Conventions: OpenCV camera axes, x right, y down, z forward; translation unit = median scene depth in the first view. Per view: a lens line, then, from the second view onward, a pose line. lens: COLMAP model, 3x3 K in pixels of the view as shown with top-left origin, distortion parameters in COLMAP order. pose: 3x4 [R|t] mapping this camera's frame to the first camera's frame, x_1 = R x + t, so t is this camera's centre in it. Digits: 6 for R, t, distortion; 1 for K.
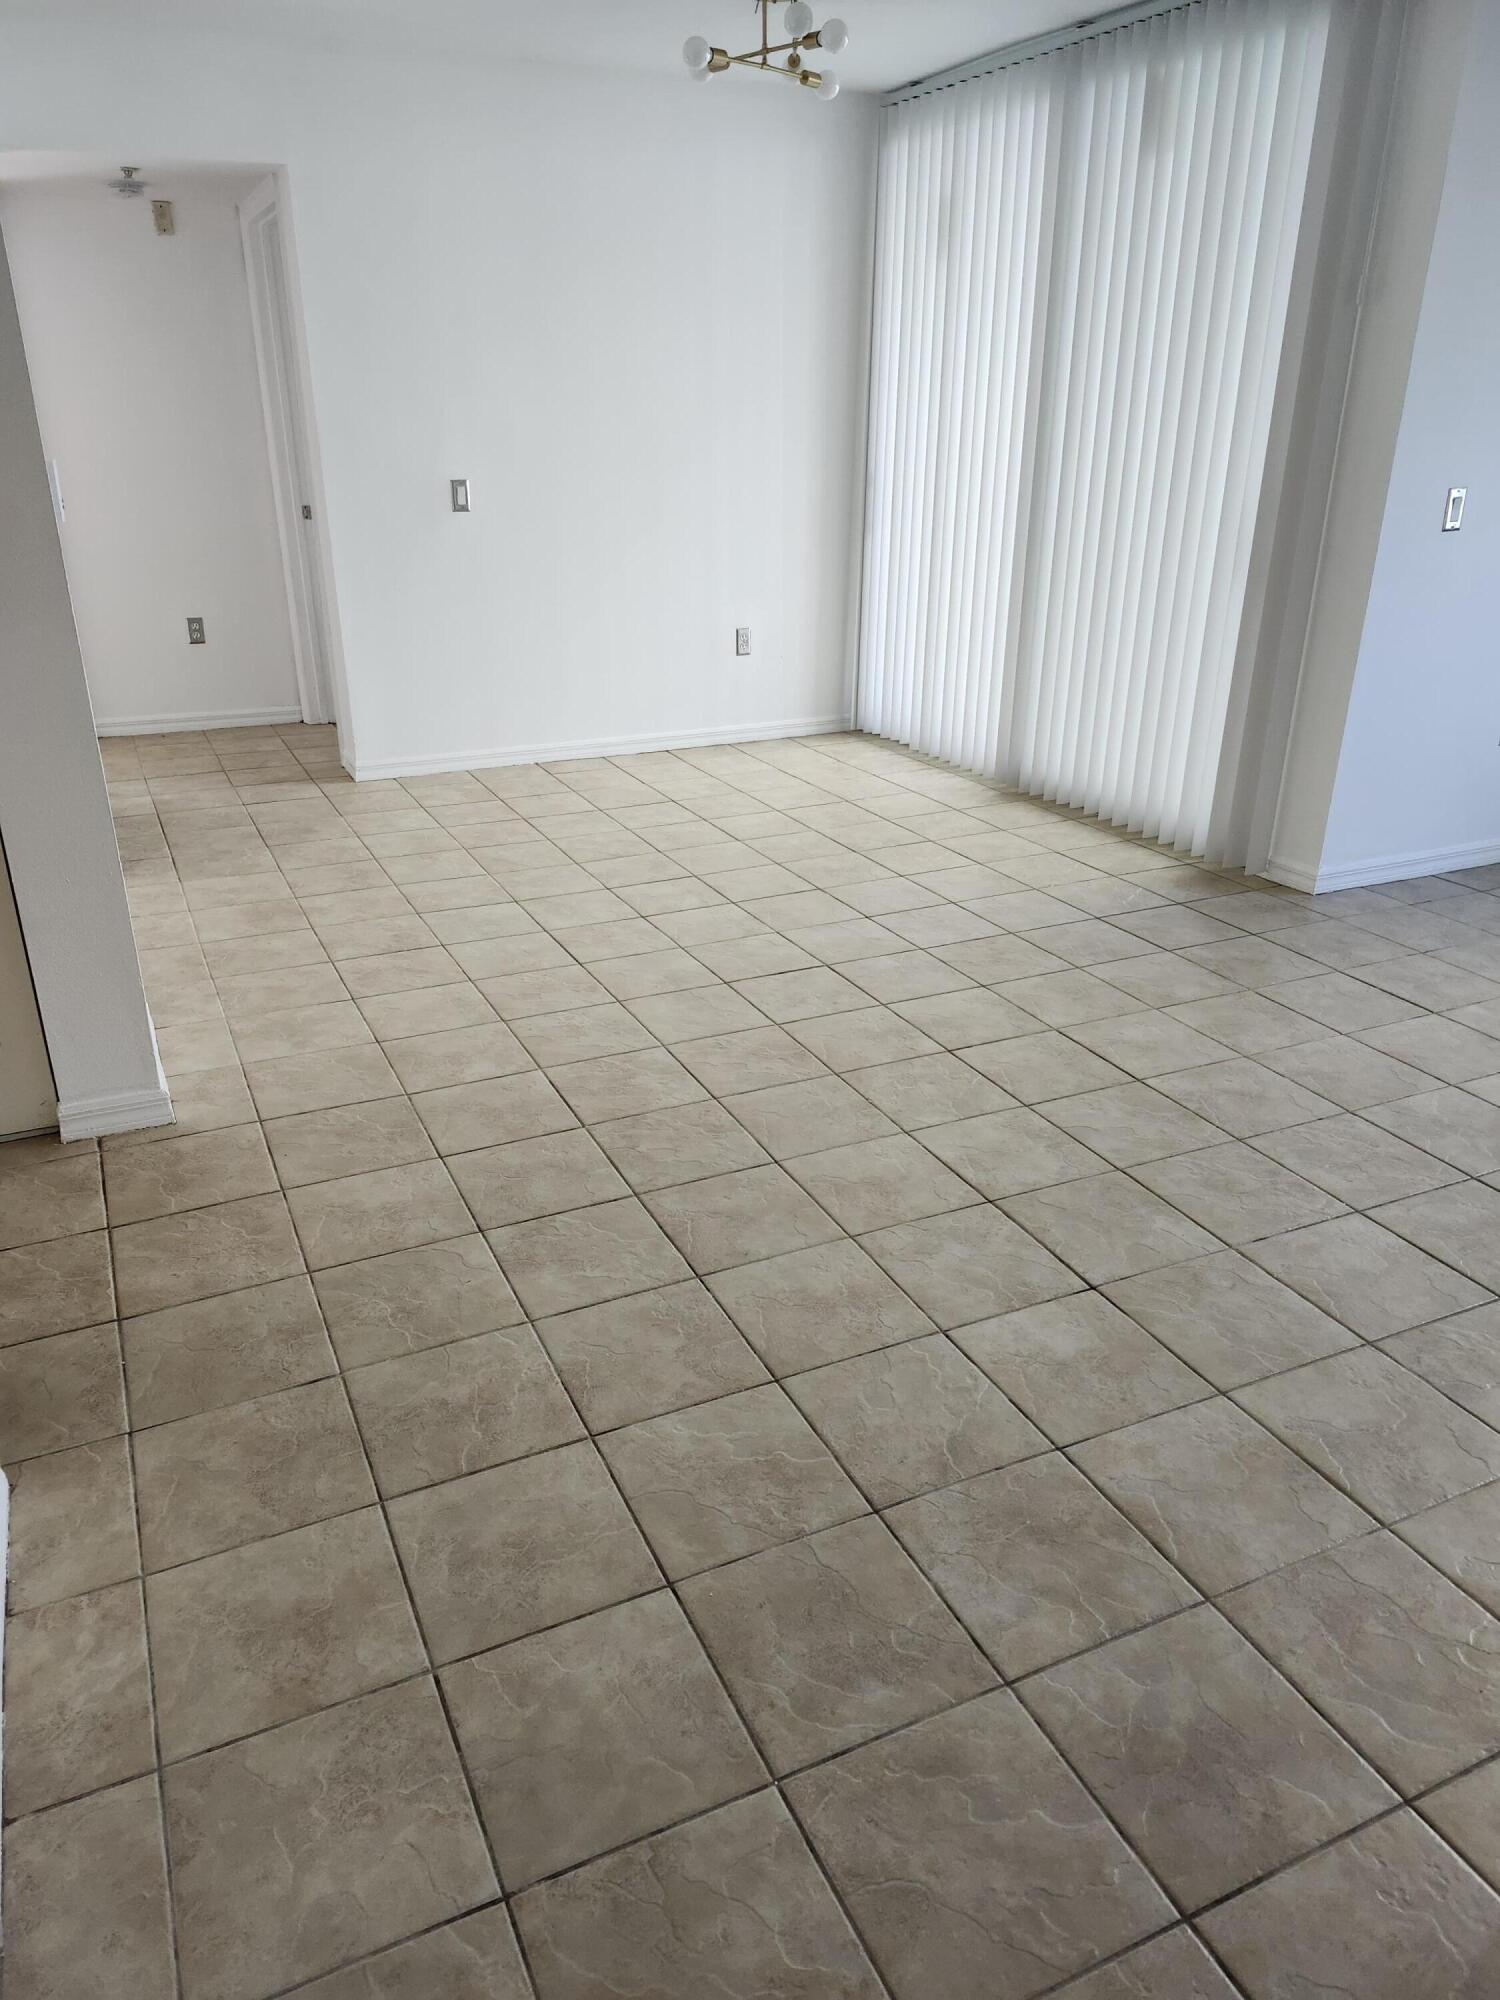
lens RADIAL K [[1380.2, 0, 736.6], [0, 1380.2, 995.3], [0, 0, 1]] dist [0.137664, -0.173375]
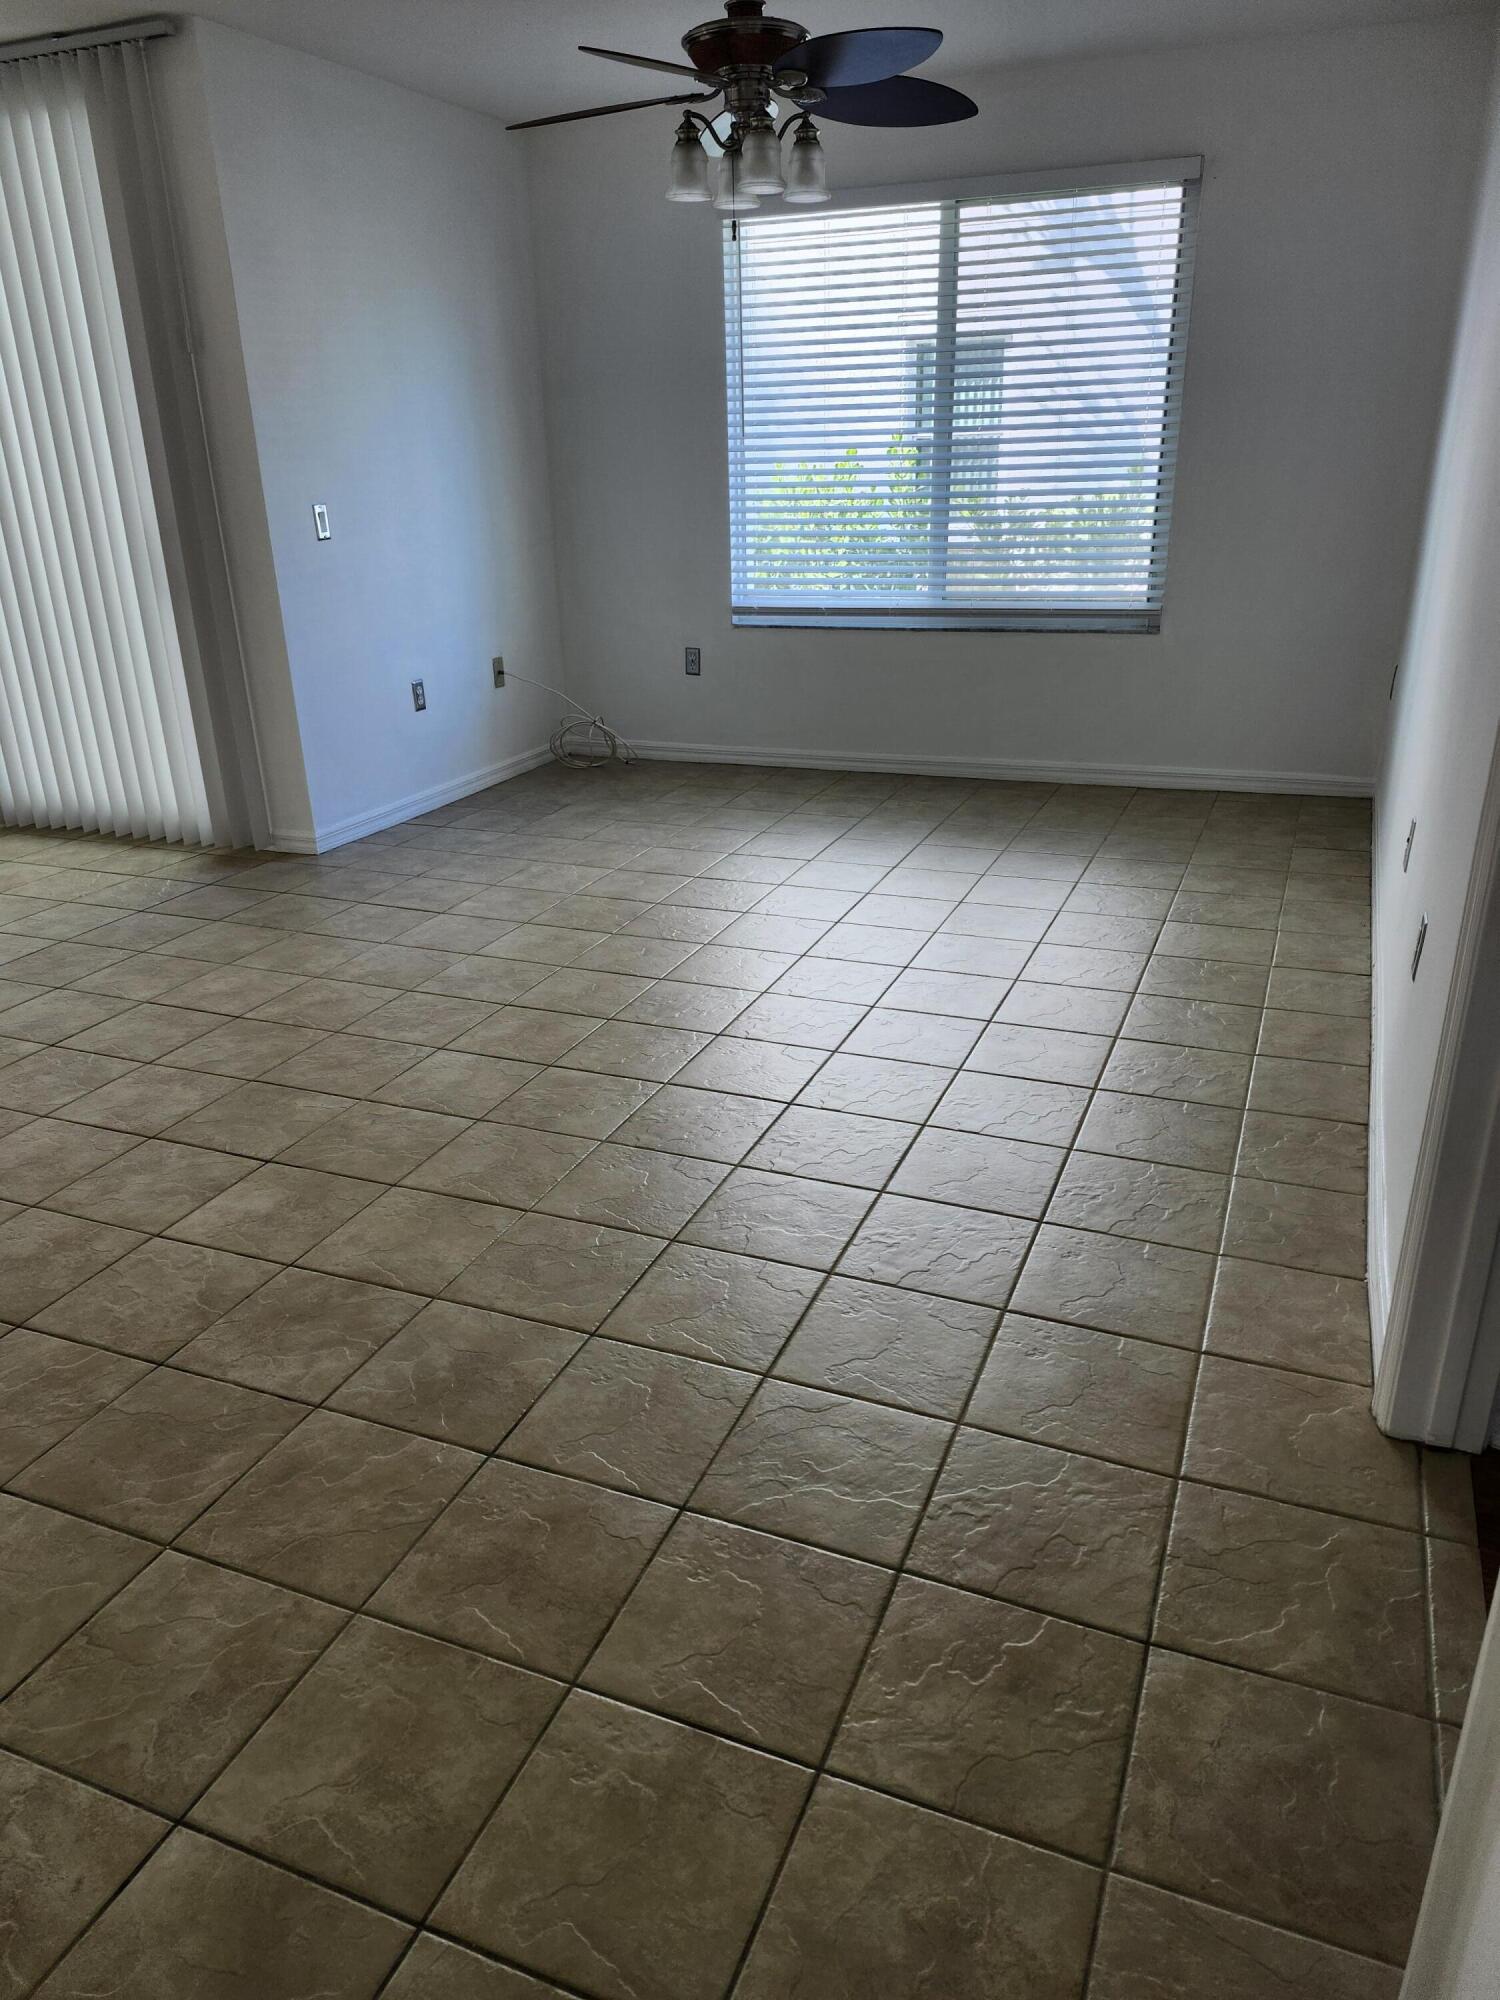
lens RADIAL K [[1391.3, 0, 737.4], [0, 1391.3, 1013.2], [0, 0, 1]] dist [0.086967, -0.118383]
pose [[0.739225, -0.272165, 0.616013, -0.104133], [0.285020, 0.955178, 0.079987, 0.075350], [-0.610172, 0.116448, 0.783664, -0.129961]]
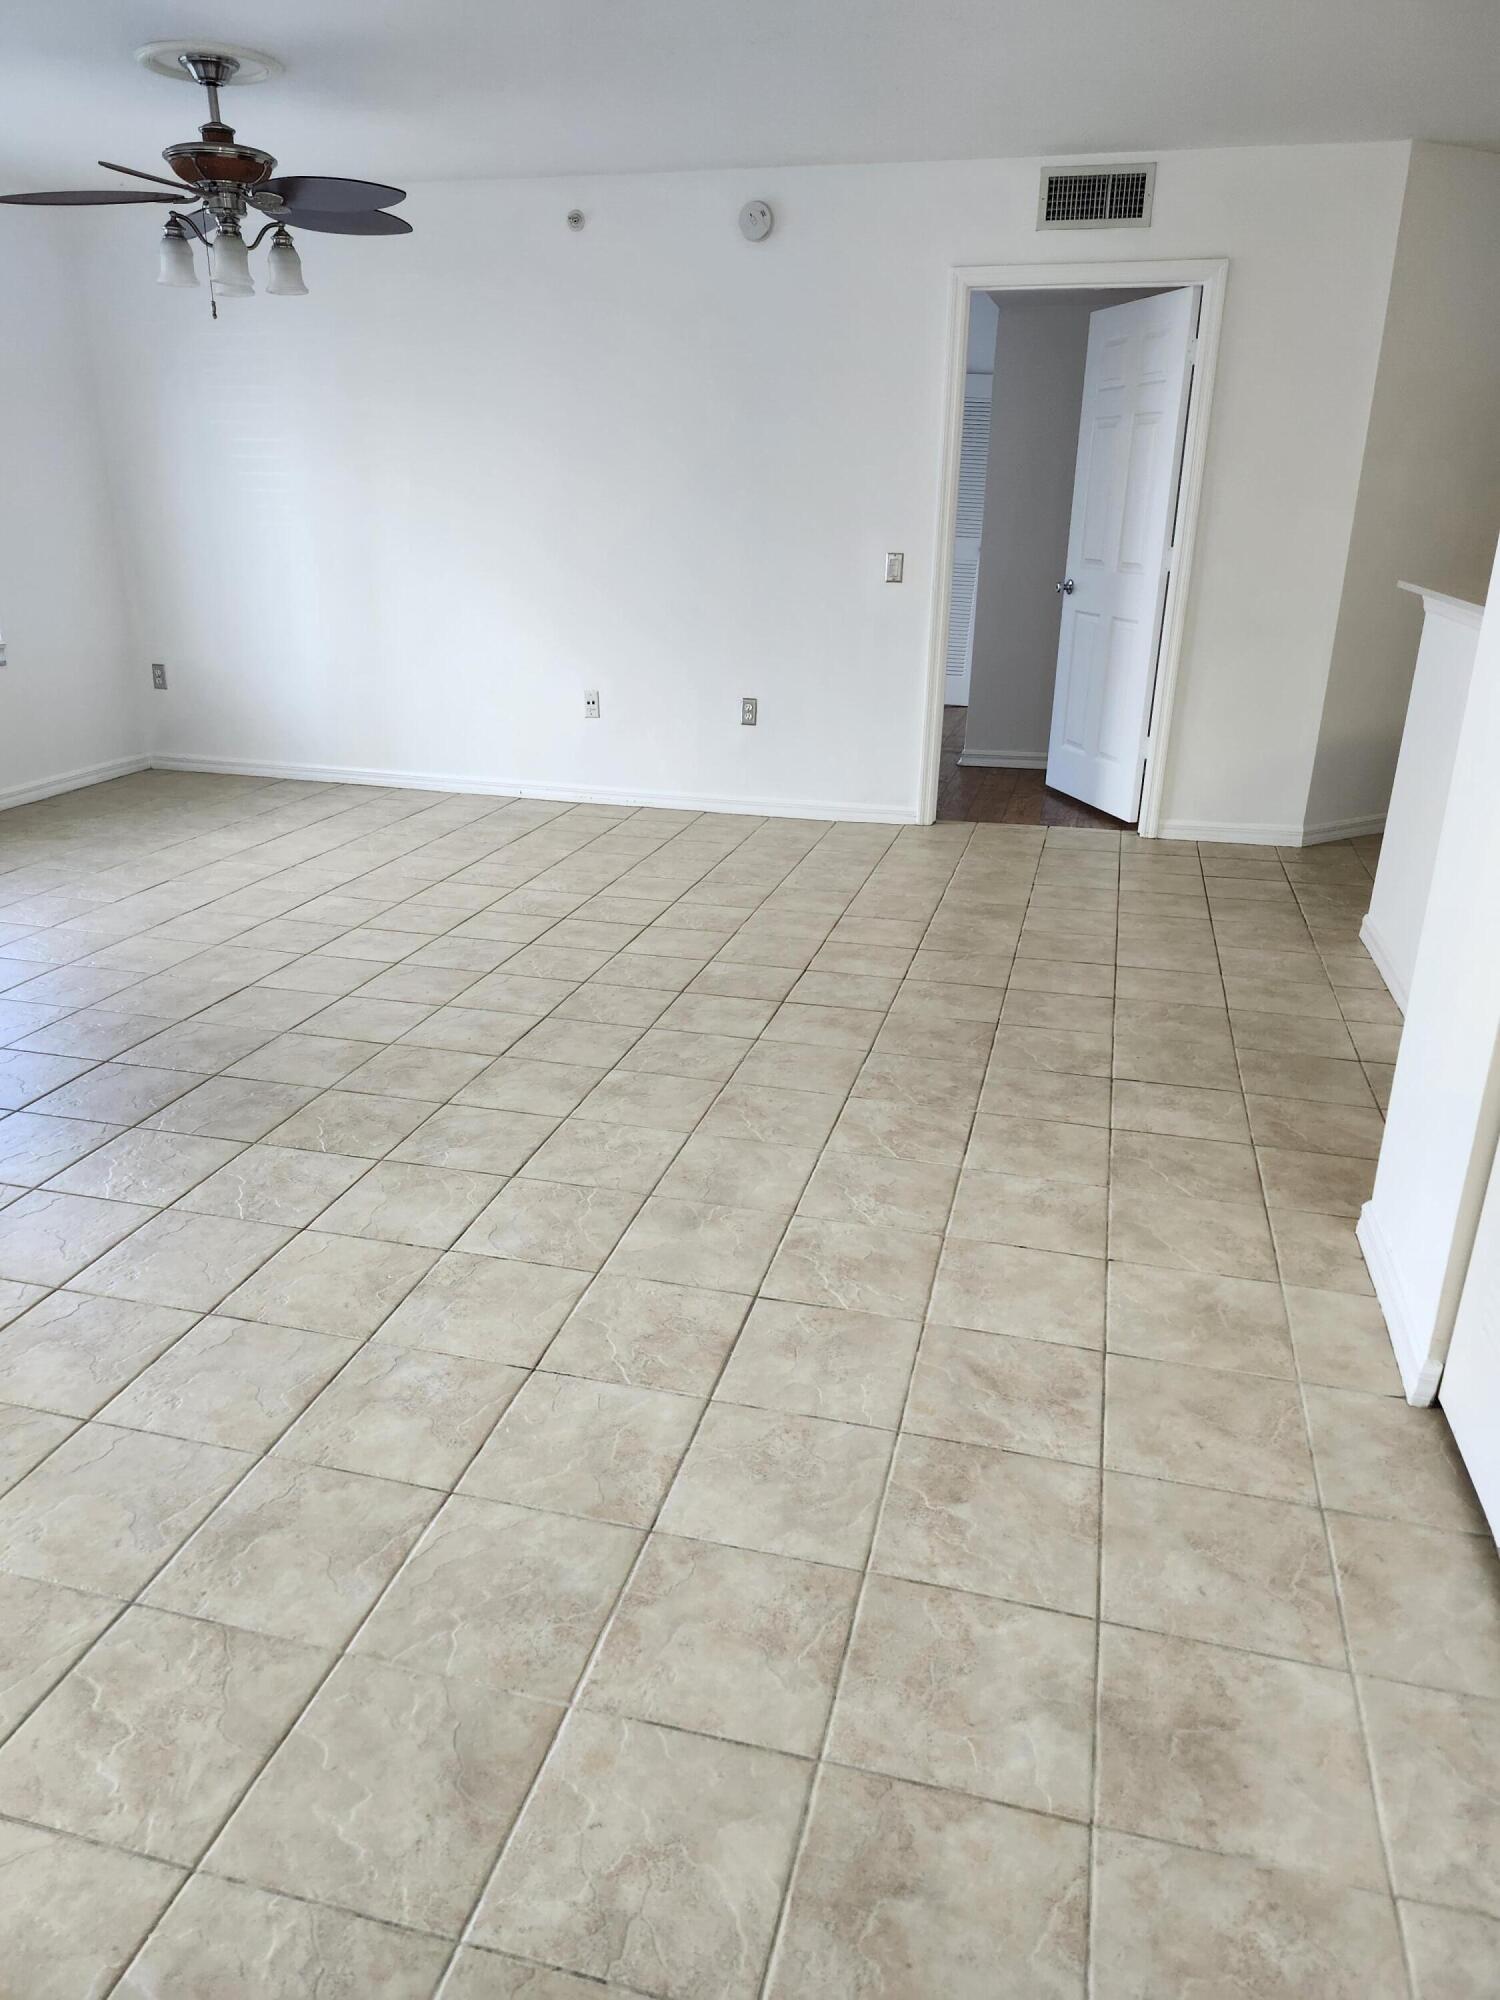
lens RADIAL K [[1383.7, 0, 745.1], [0, 1383.7, 994.5], [0, 0, 1]] dist [0.106452, -0.111123]
pose [[-0.769201, -0.226564, 0.597493, -0.522739], [0.236622, 0.767577, 0.595681, -0.584953], [-0.593582, 0.599579, -0.536811, 1.410908]]
